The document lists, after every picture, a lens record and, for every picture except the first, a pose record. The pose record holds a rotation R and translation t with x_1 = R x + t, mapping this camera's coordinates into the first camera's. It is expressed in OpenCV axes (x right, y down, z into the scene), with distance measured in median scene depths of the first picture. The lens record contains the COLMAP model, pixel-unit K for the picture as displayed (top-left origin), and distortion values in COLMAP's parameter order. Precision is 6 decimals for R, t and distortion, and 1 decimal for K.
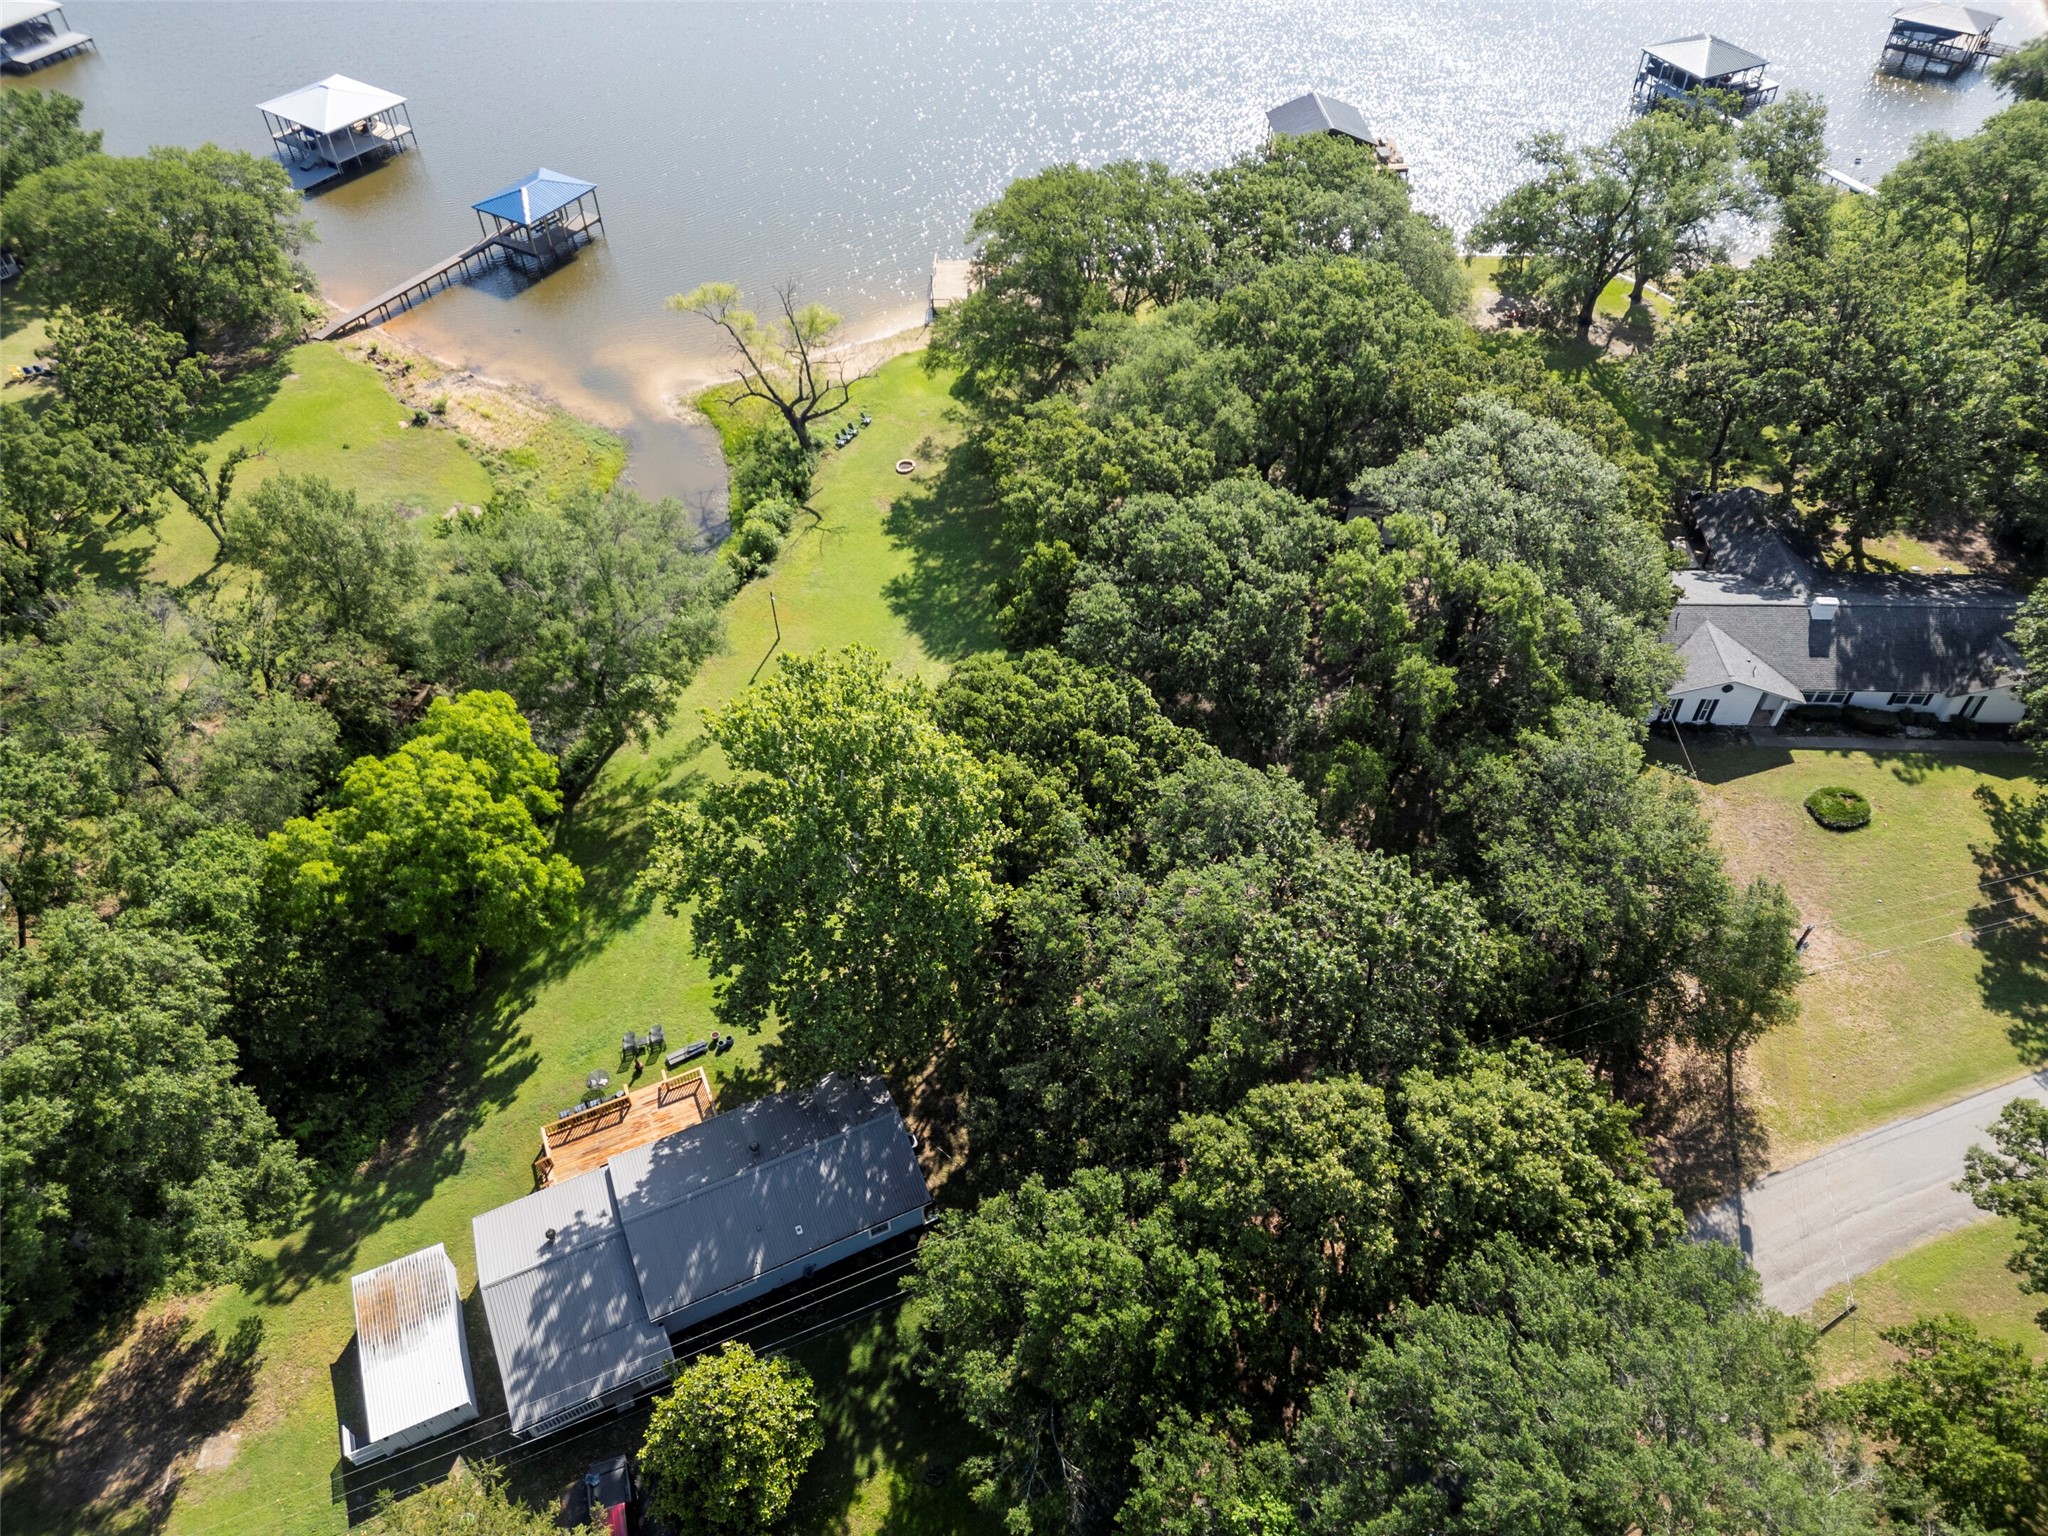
lens RADIAL K [[1433.1, 0, 1024.0], [0, 1433.1, 768.0], [0, 0, 1]] dist [0.082239, -0.079292]
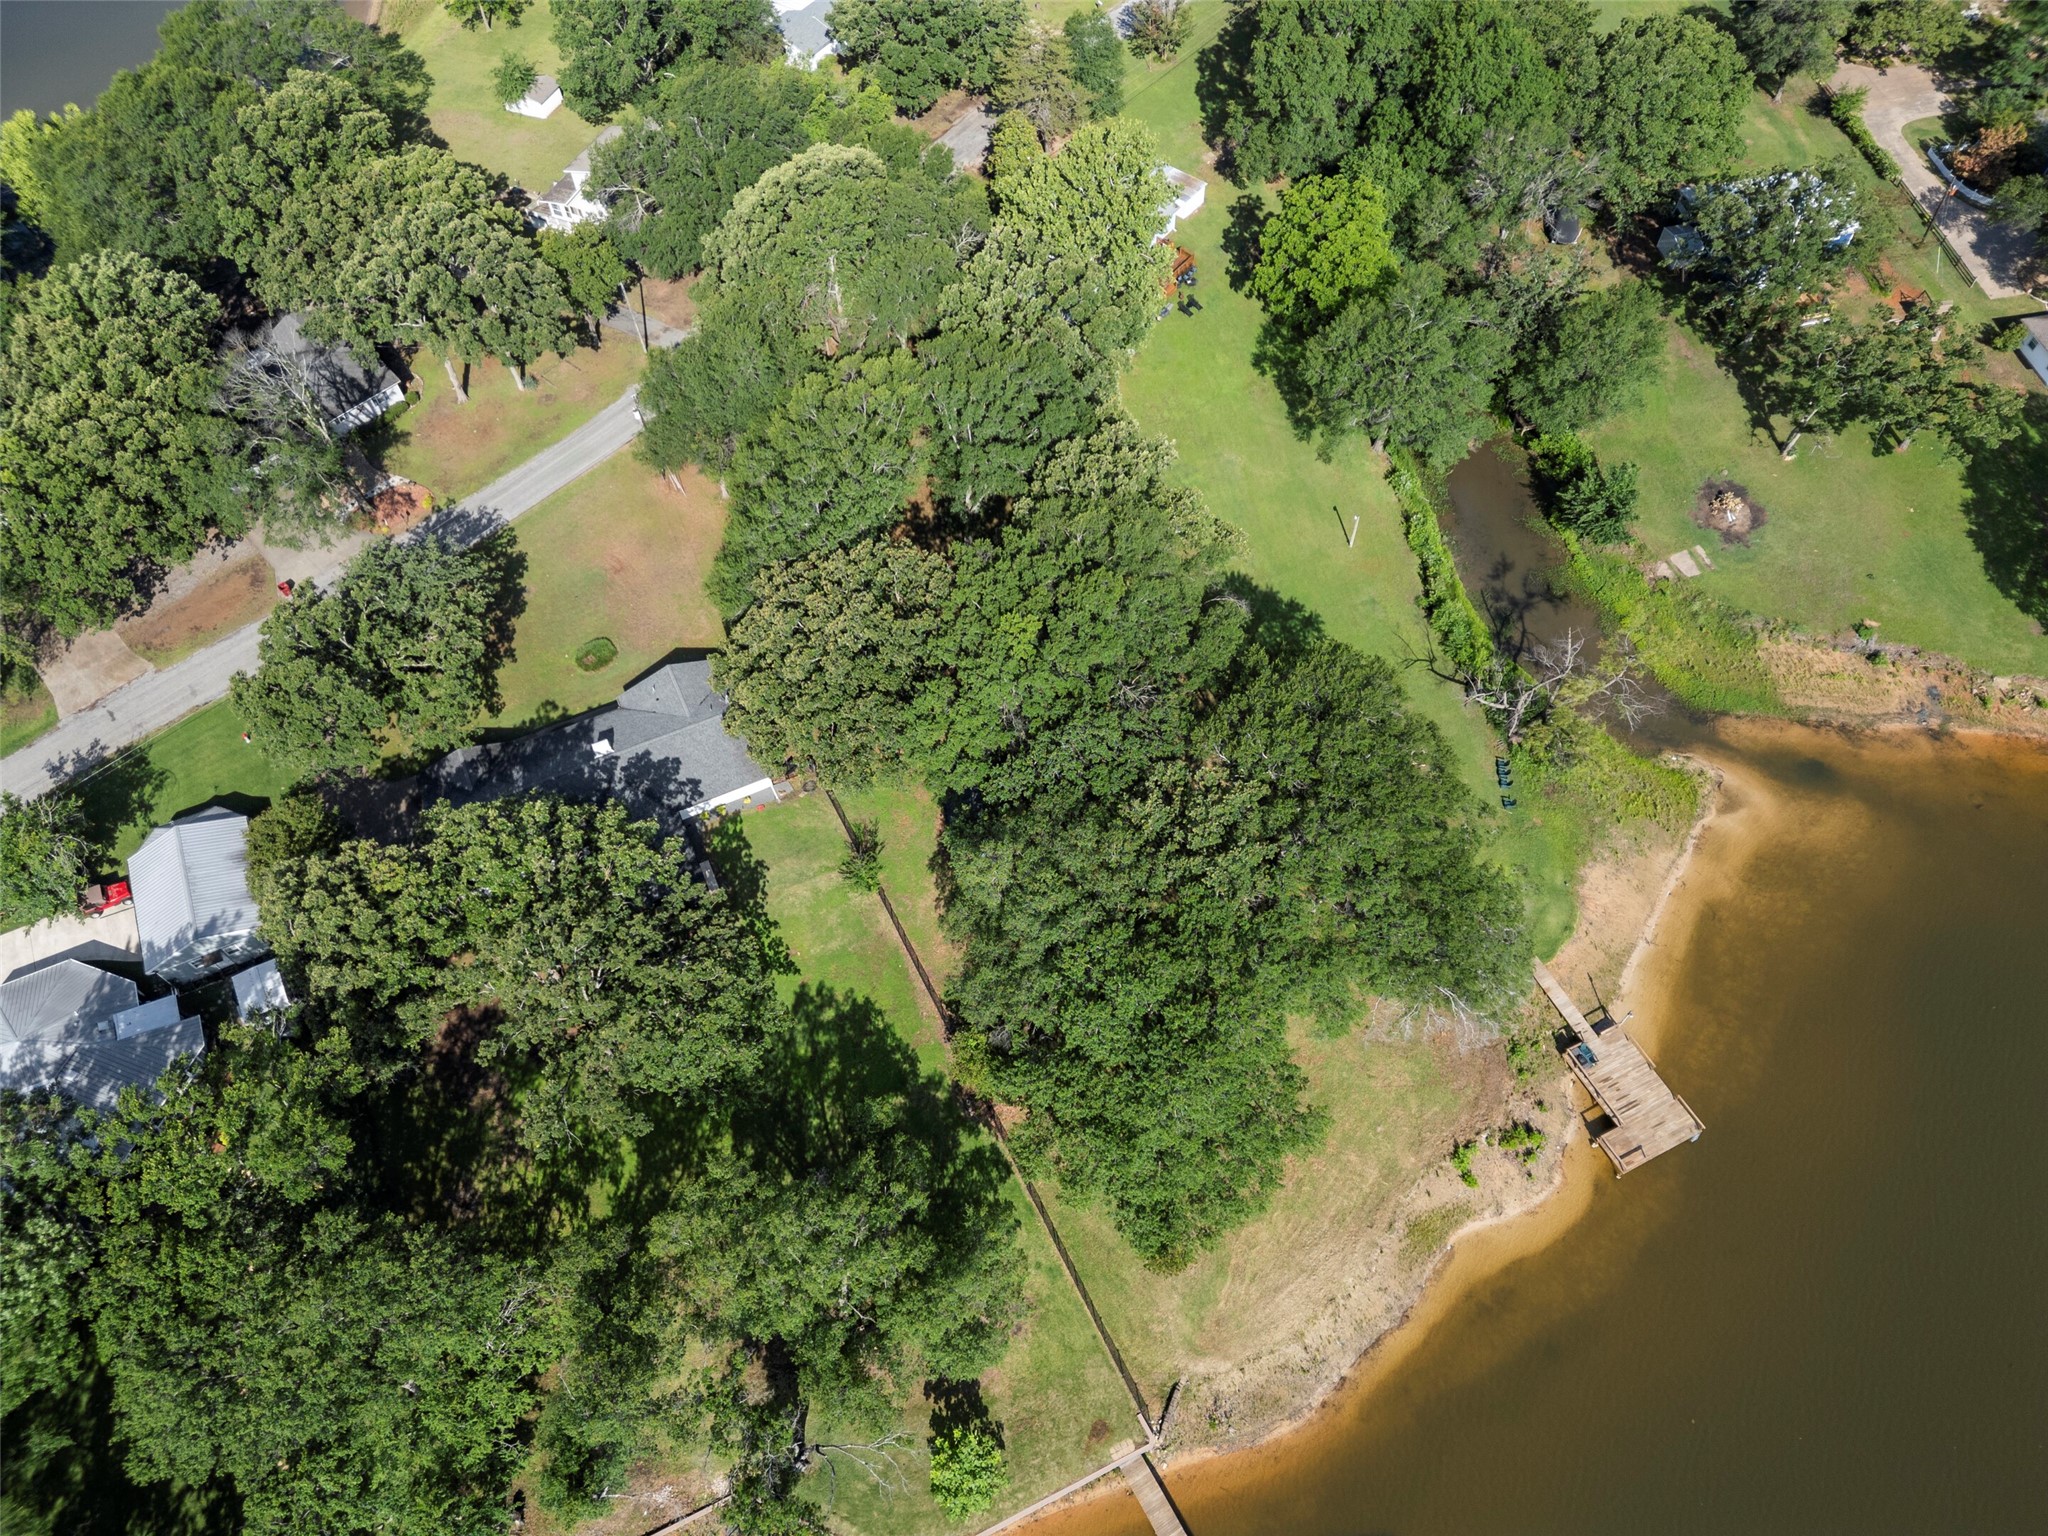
lens RADIAL K [[1433.0, 0, 1024.4], [0, 1433.0, 760.0], [0, 0, 1]] dist [0.074754, -0.072362]
pose [[-0.889690, 0.398415, -0.222975, 0.515513], [-0.306843, -0.160140, 0.938191, -1.407220], [0.338083, 0.903117, 0.264725, 0.817296]]
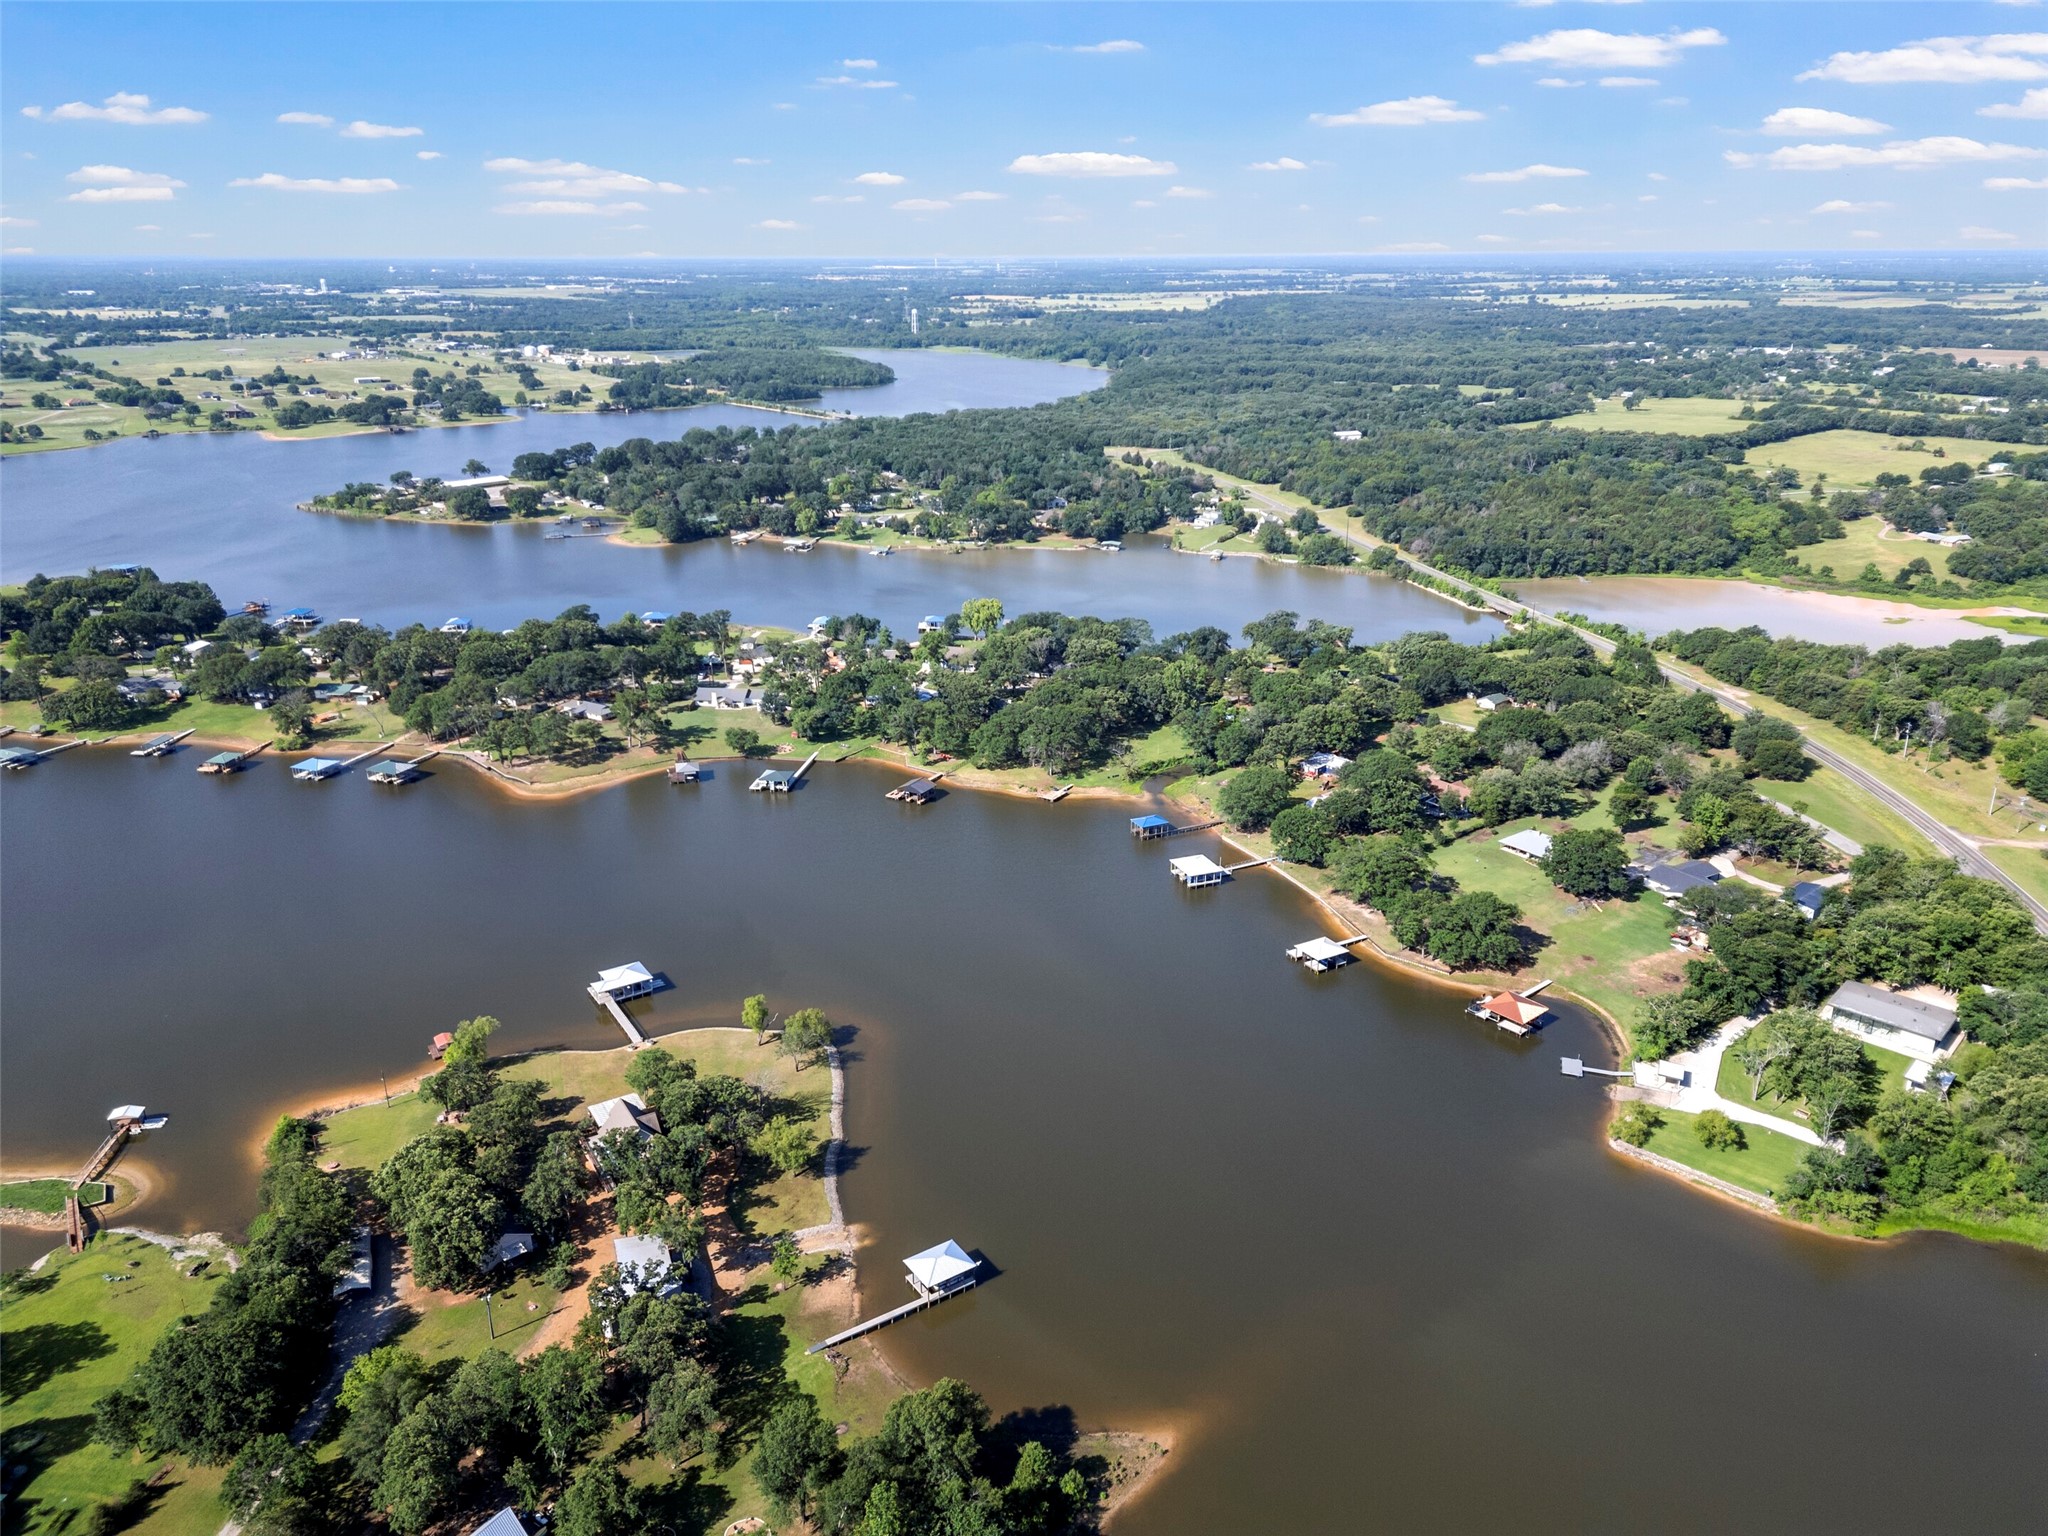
lens RADIAL K [[1415.6, 0, 1017.4], [0, 1415.6, 770.9], [0, 0, 1]] dist [0.129755, -0.149860]
pose [[-0.832707, -0.177337, 0.524549, -2.674148], [0.407933, 0.444103, 0.797723, -4.763707], [-0.374419, 0.878251, -0.297466, 3.050840]]
